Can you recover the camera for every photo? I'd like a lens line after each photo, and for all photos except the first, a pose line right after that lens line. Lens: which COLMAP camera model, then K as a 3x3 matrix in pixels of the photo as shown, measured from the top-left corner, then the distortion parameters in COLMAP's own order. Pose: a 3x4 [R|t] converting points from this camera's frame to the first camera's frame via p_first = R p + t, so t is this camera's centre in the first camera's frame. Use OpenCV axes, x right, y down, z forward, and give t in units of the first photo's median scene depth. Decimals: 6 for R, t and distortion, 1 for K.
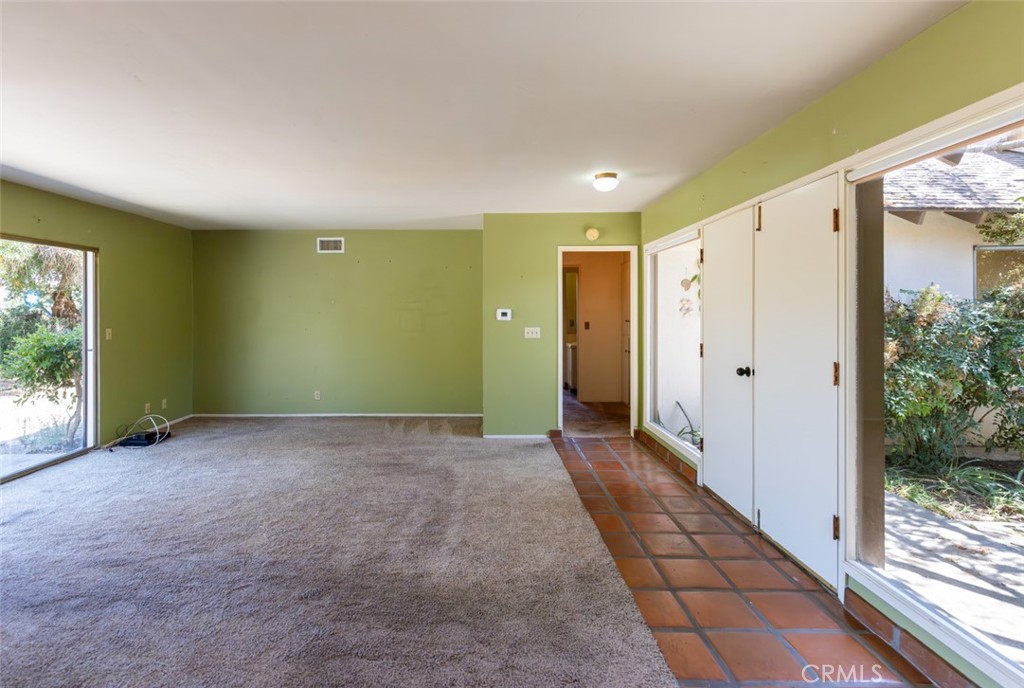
lens RADIAL K [[524.7, 0, 469.6], [0, 524.7, 314.1], [0, 0, 1]] dist [0.012195, -0.001832]
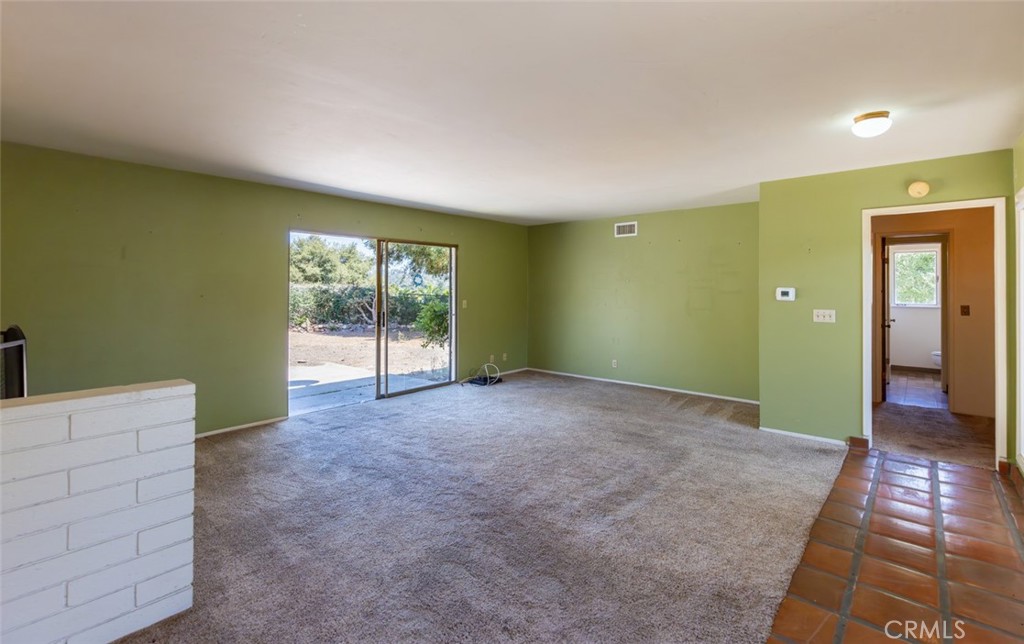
lens RADIAL K [[475.8, 0, 500.8], [0, 475.8, 290.0], [0, 0, 1]] dist [0.011398, -0.001284]
pose [[0.754233, 0.006614, -0.656574, 0.251853], [-0.007919, 0.999968, 0.000976, -0.003279], [0.656560, 0.004463, 0.754261, 0.088343]]
